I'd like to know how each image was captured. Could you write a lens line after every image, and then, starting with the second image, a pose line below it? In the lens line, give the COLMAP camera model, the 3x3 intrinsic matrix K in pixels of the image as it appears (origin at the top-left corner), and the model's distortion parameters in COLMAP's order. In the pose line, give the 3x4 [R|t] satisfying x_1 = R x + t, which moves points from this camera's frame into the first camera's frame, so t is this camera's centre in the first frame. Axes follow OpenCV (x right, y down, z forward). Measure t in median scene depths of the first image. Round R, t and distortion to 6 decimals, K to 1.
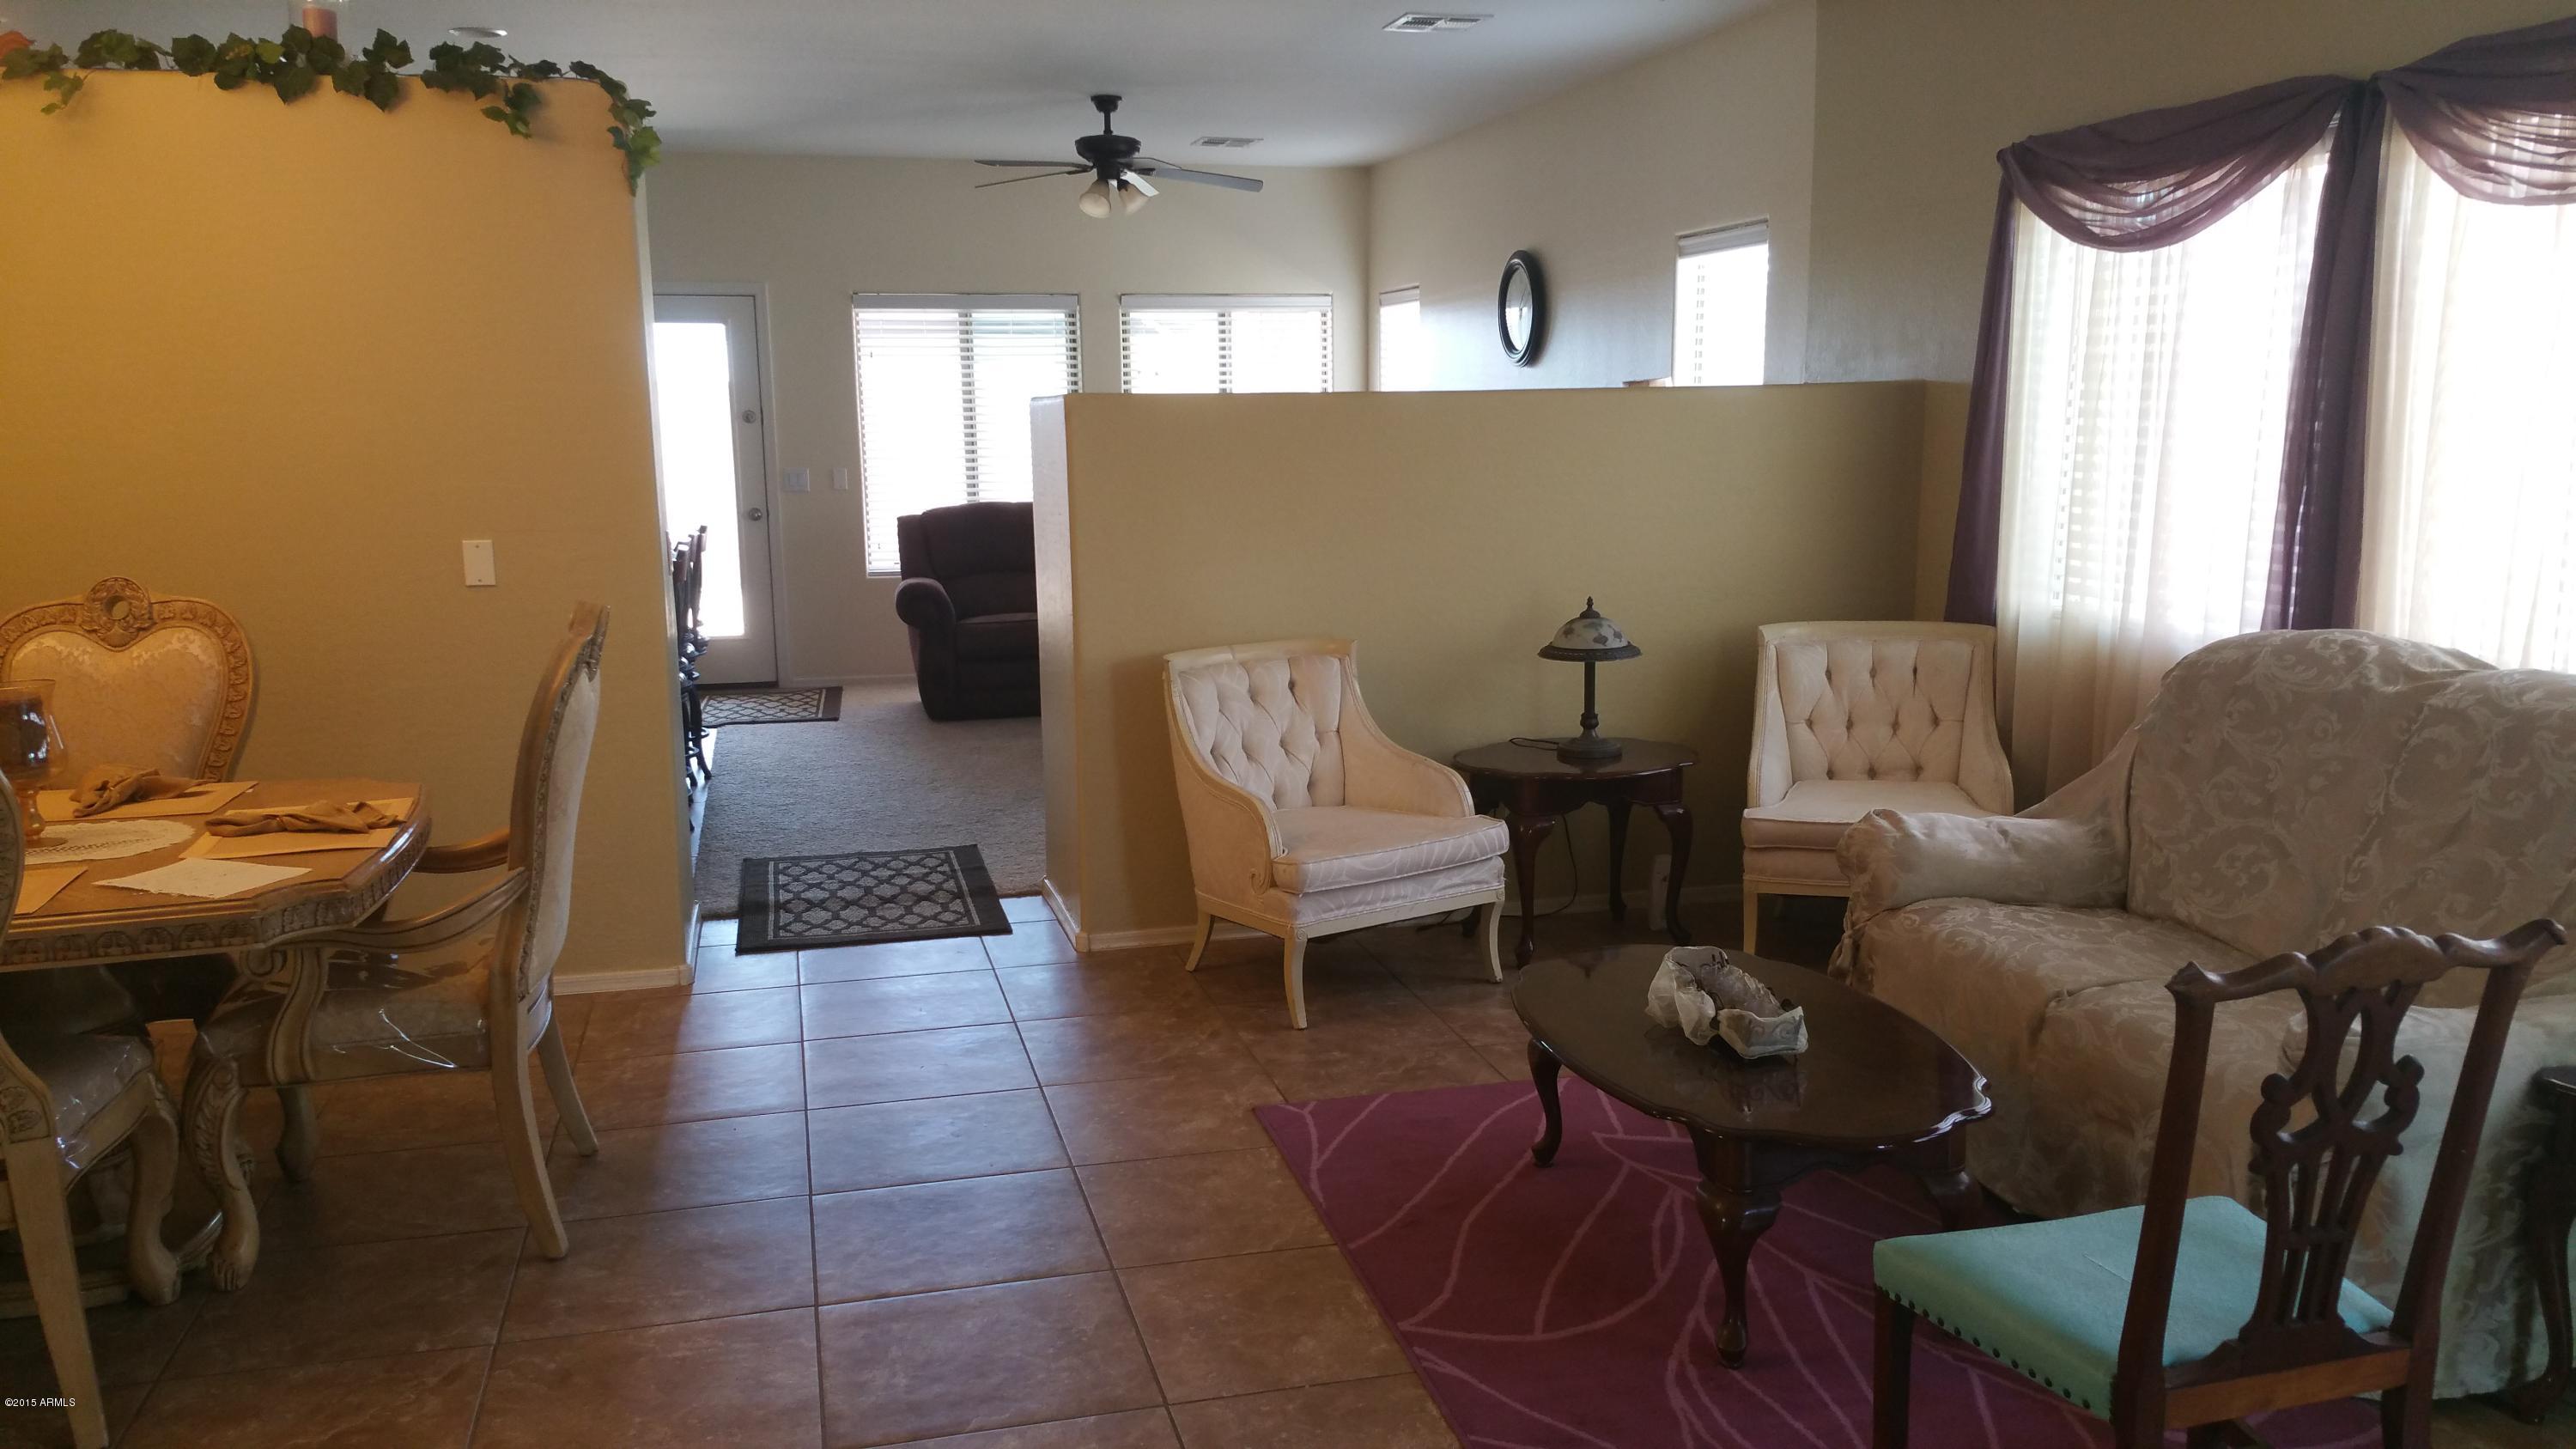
lens RADIAL K [[2102.0, 0, 1289.9], [0, 2102.0, 743.9], [0, 0, 1]] dist [0.166400, -0.334037]
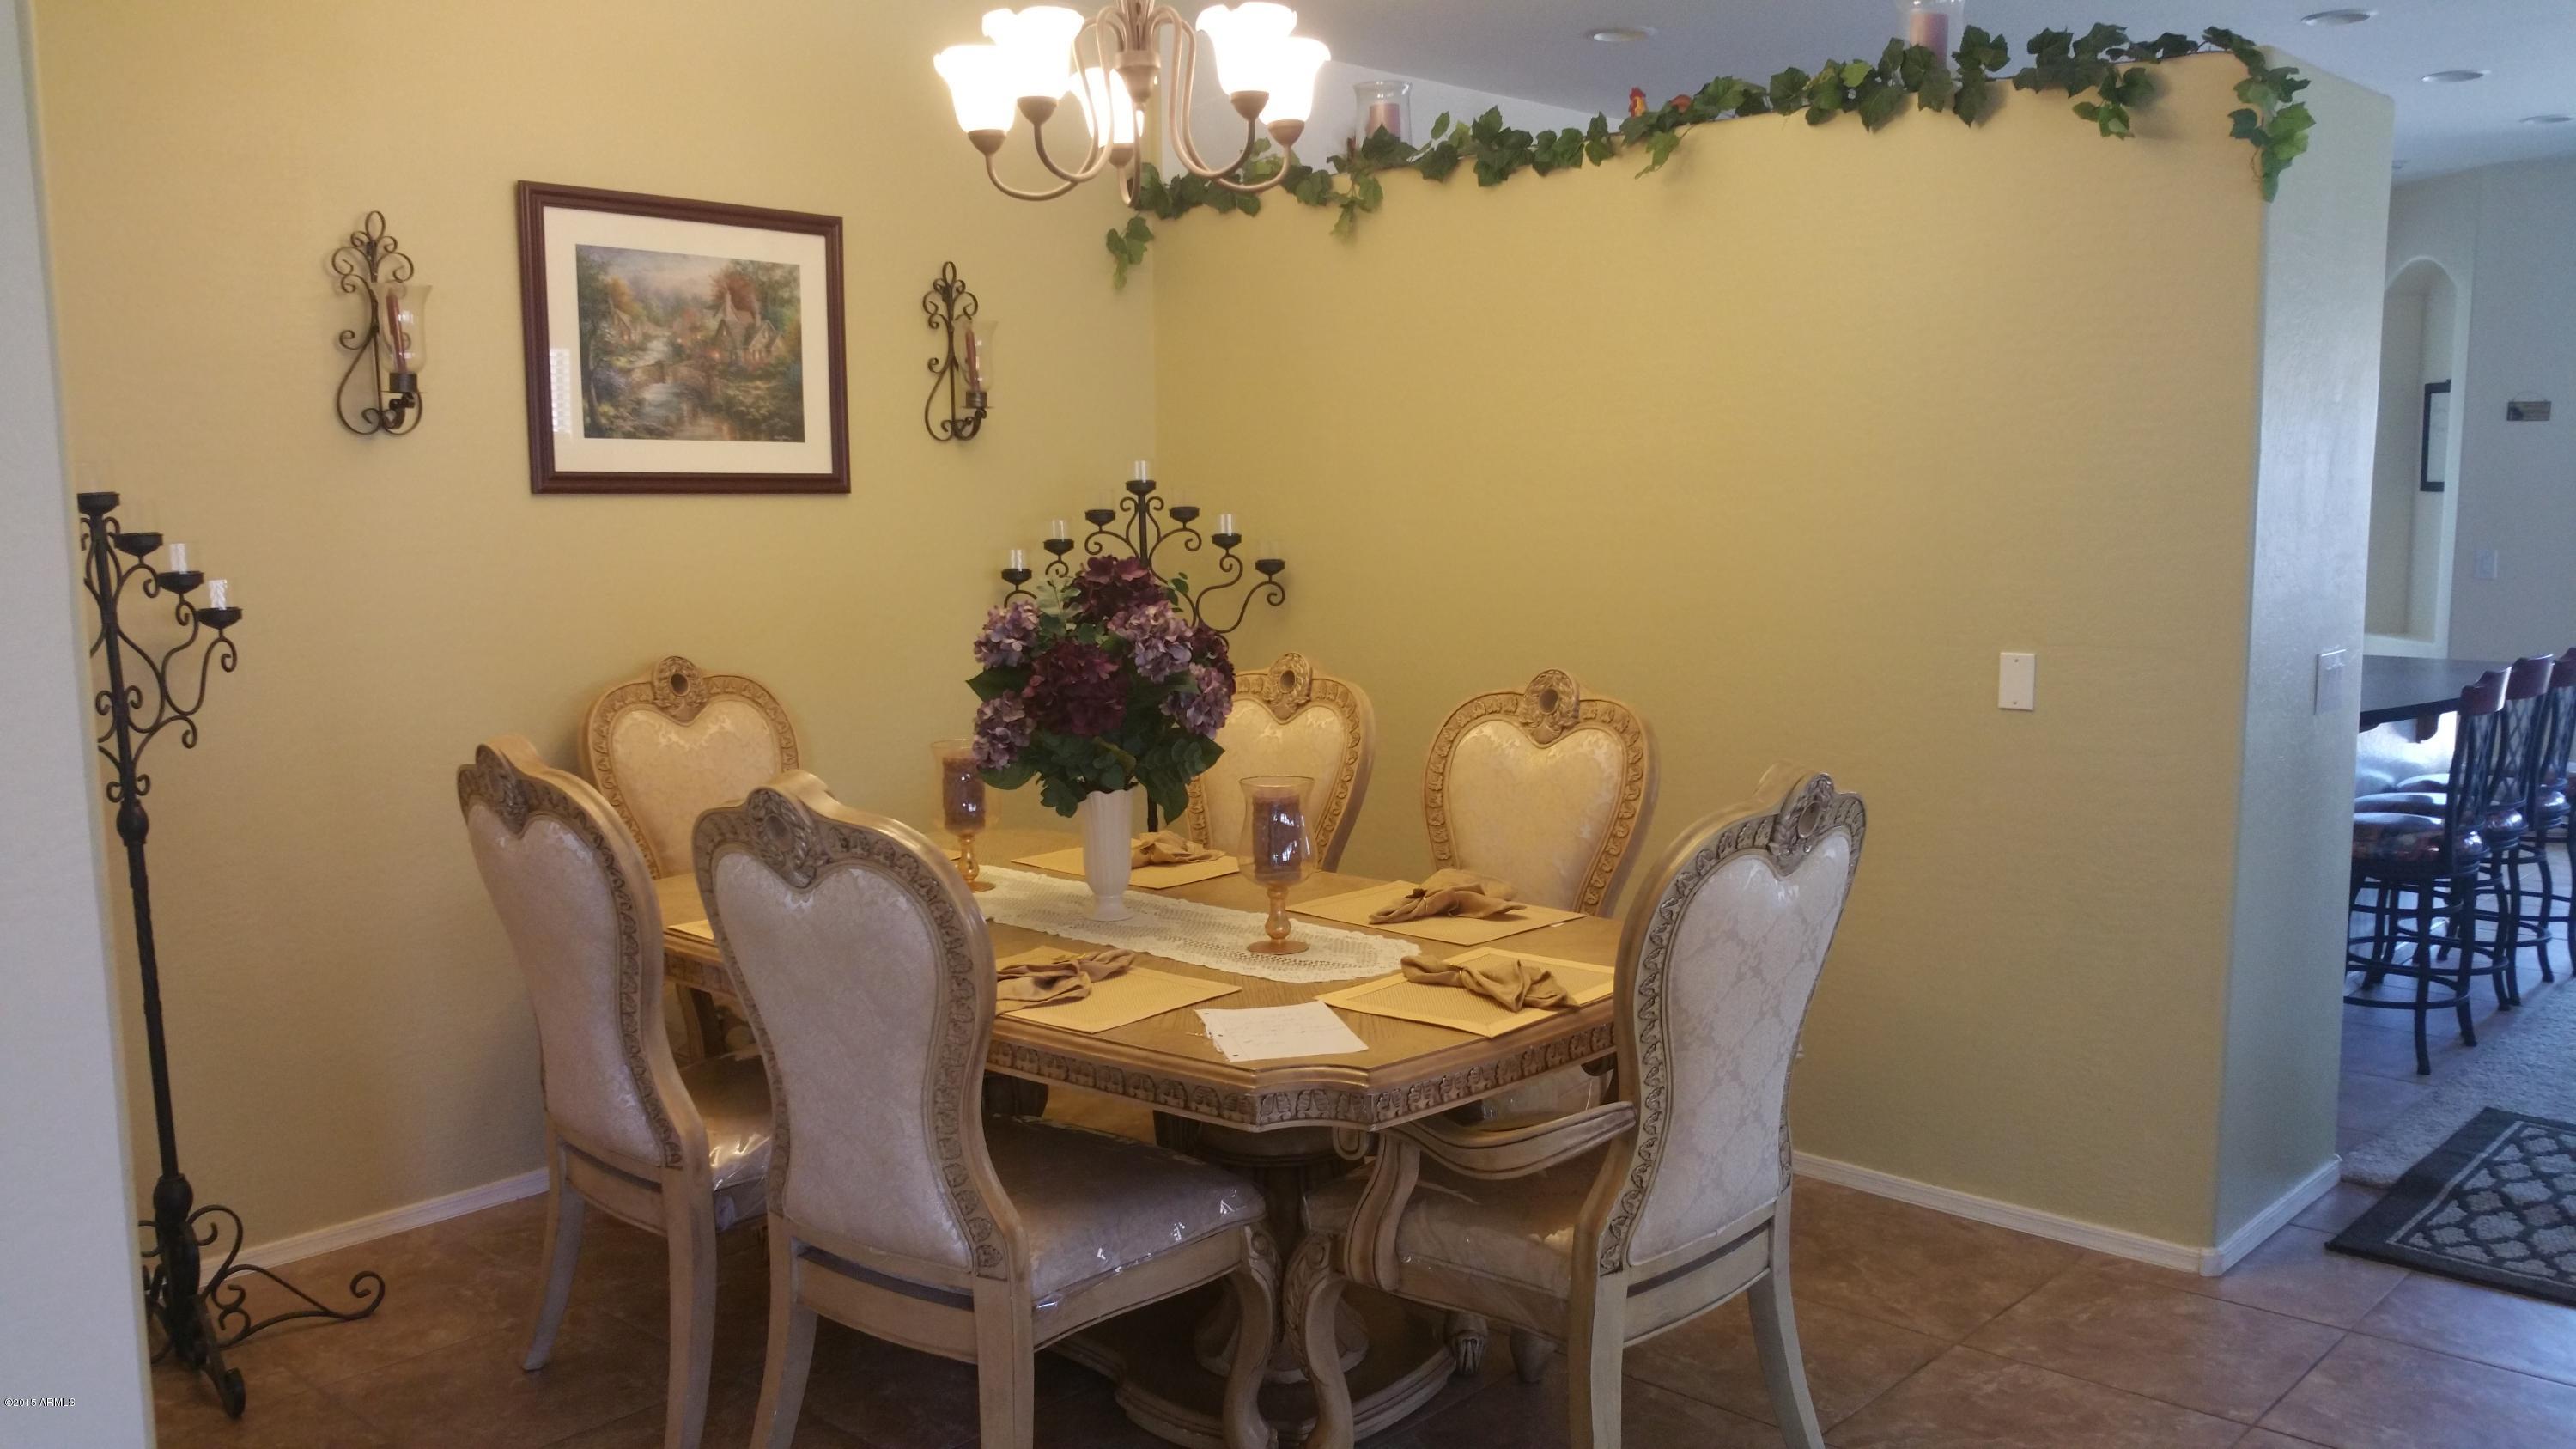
lens RADIAL K [[2102.0, 0, 1289.9], [0, 2102.0, 743.9], [0, 0, 1]] dist [0.166400, -0.334037]
pose [[0.550759, 0.113394, -0.826926, 0.136274], [-0.131471, 0.990147, 0.048212, -0.065153], [0.824245, 0.082164, 0.560240, 0.338026]]
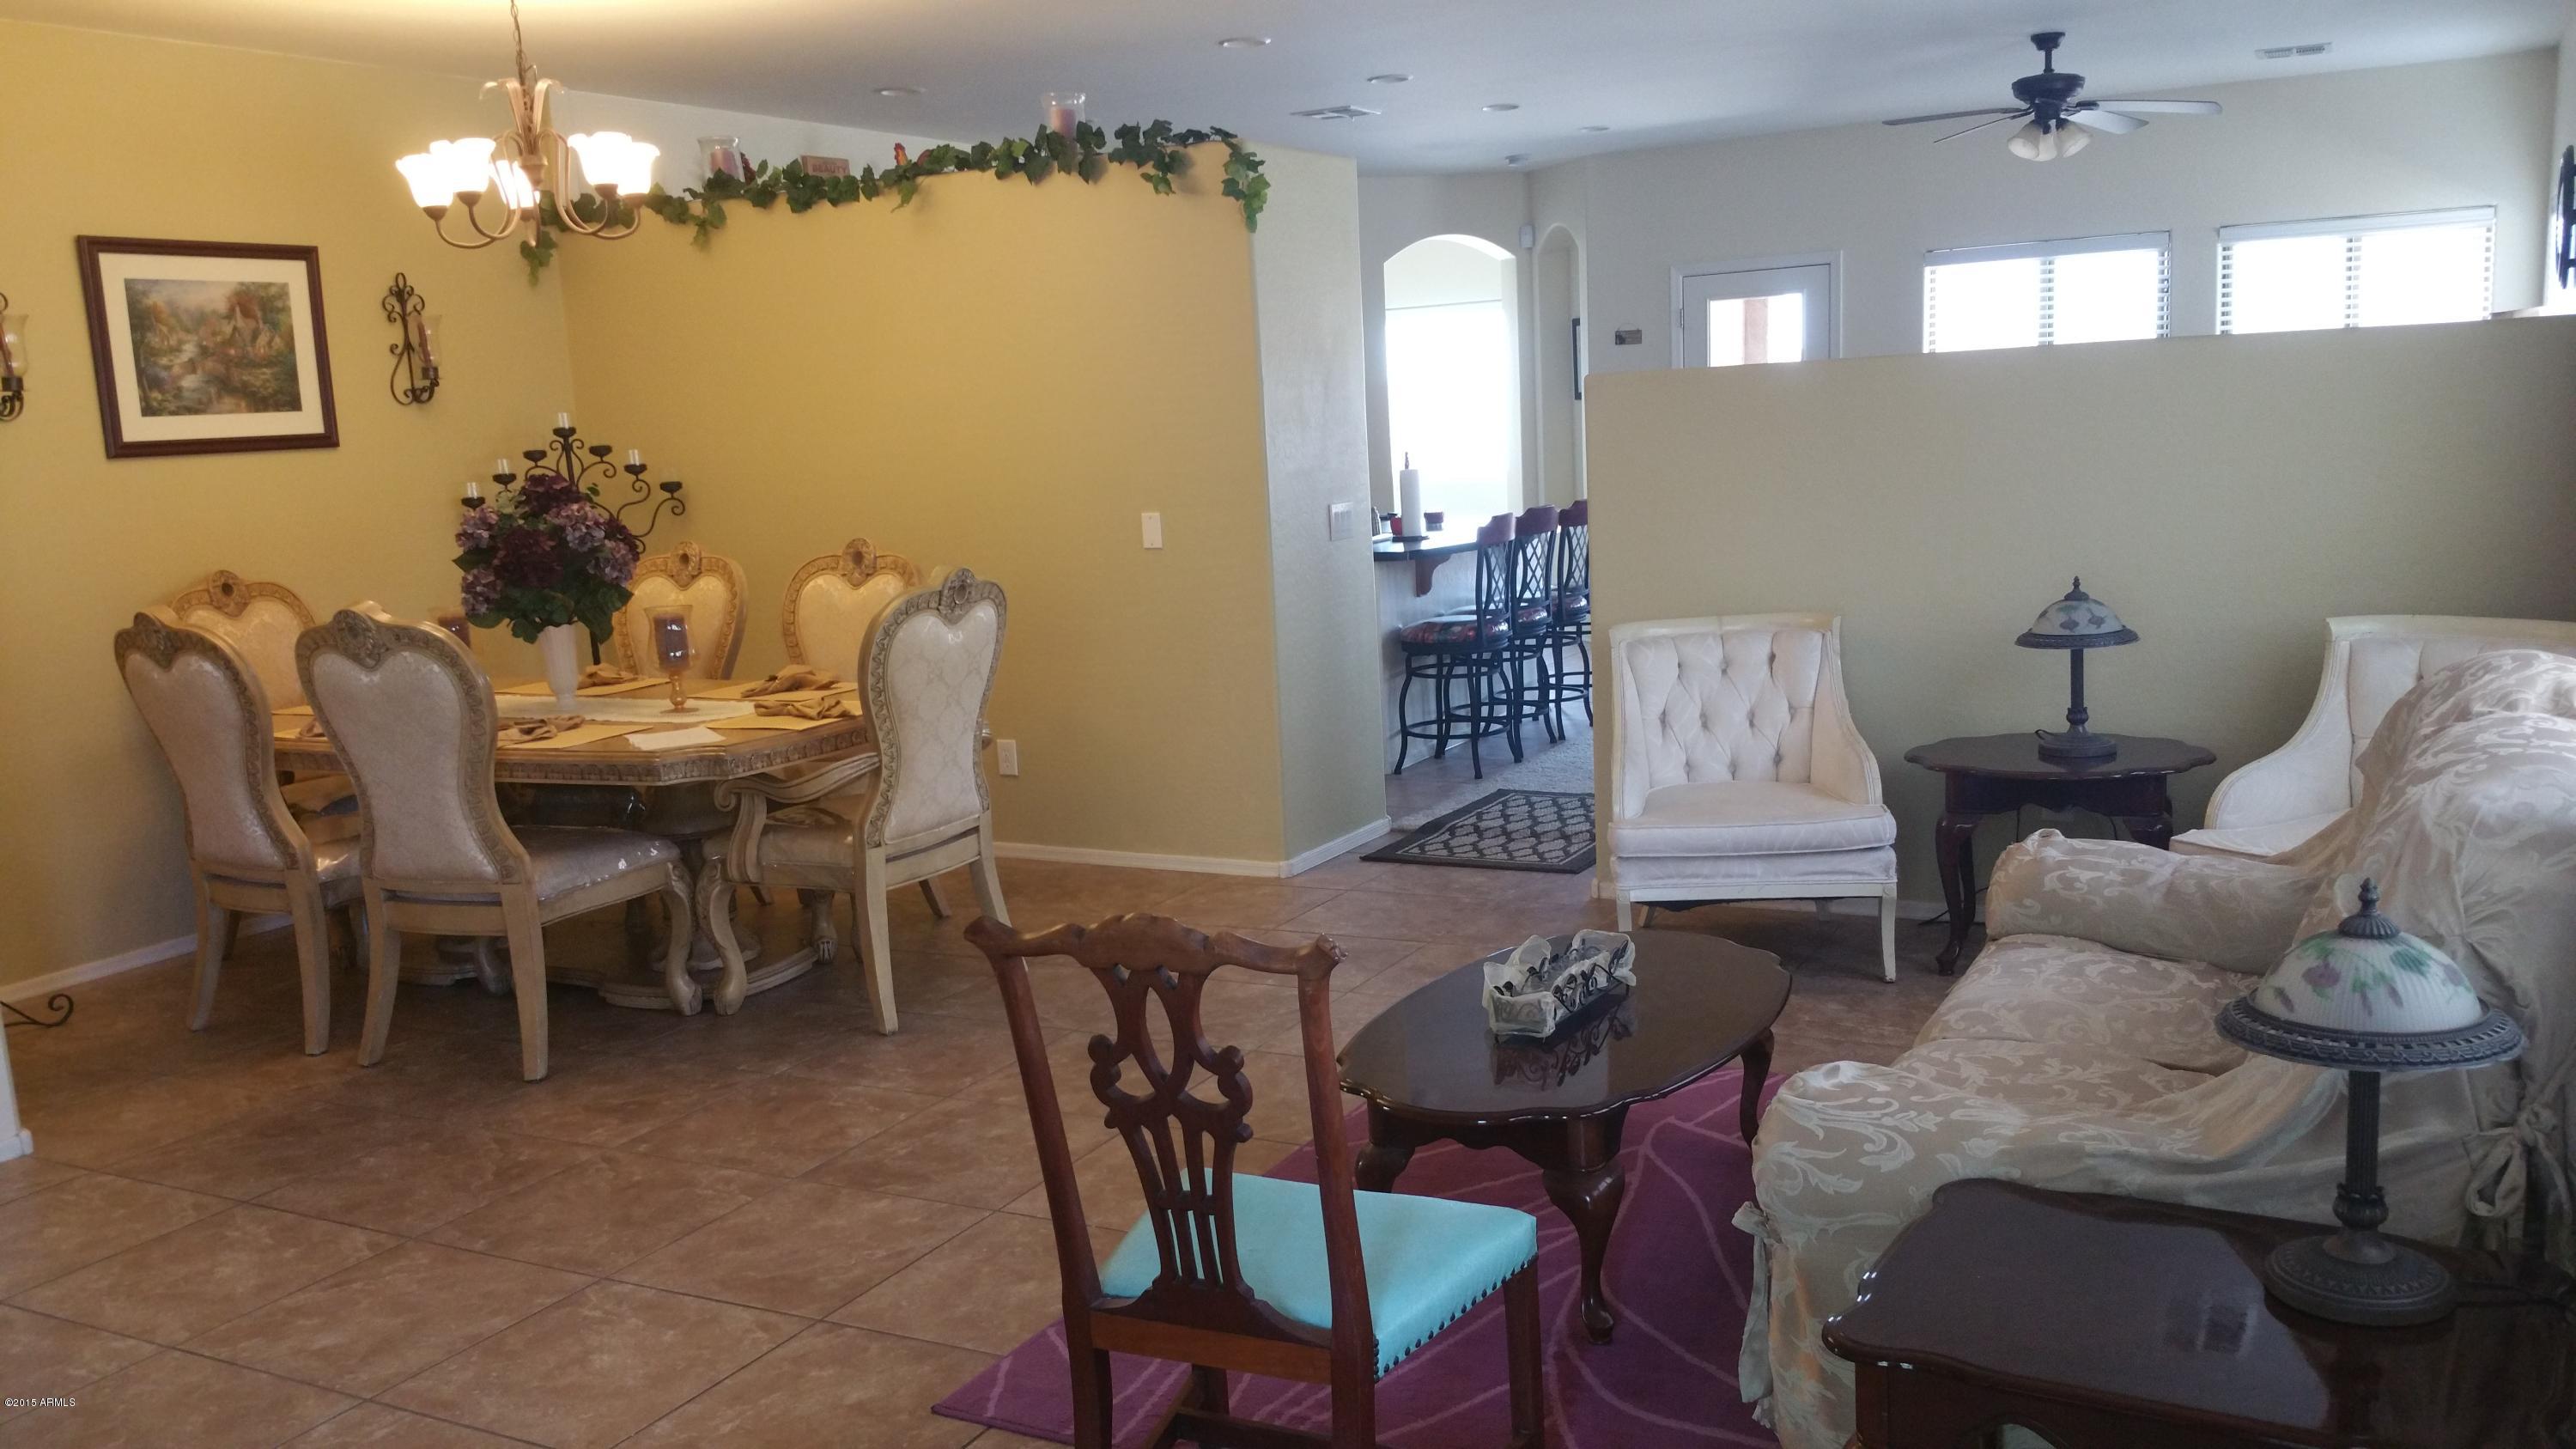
lens RADIAL K [[2090.8, 0, 1304.1], [0, 2090.8, 781.9], [0, 0, 1]] dist [0.168308, -0.376392]
pose [[0.742978, 0.093339, -0.662775, 0.559023], [-0.063617, 0.995594, 0.068894, -0.026957], [0.666285, -0.009023, 0.745642, 0.113739]]
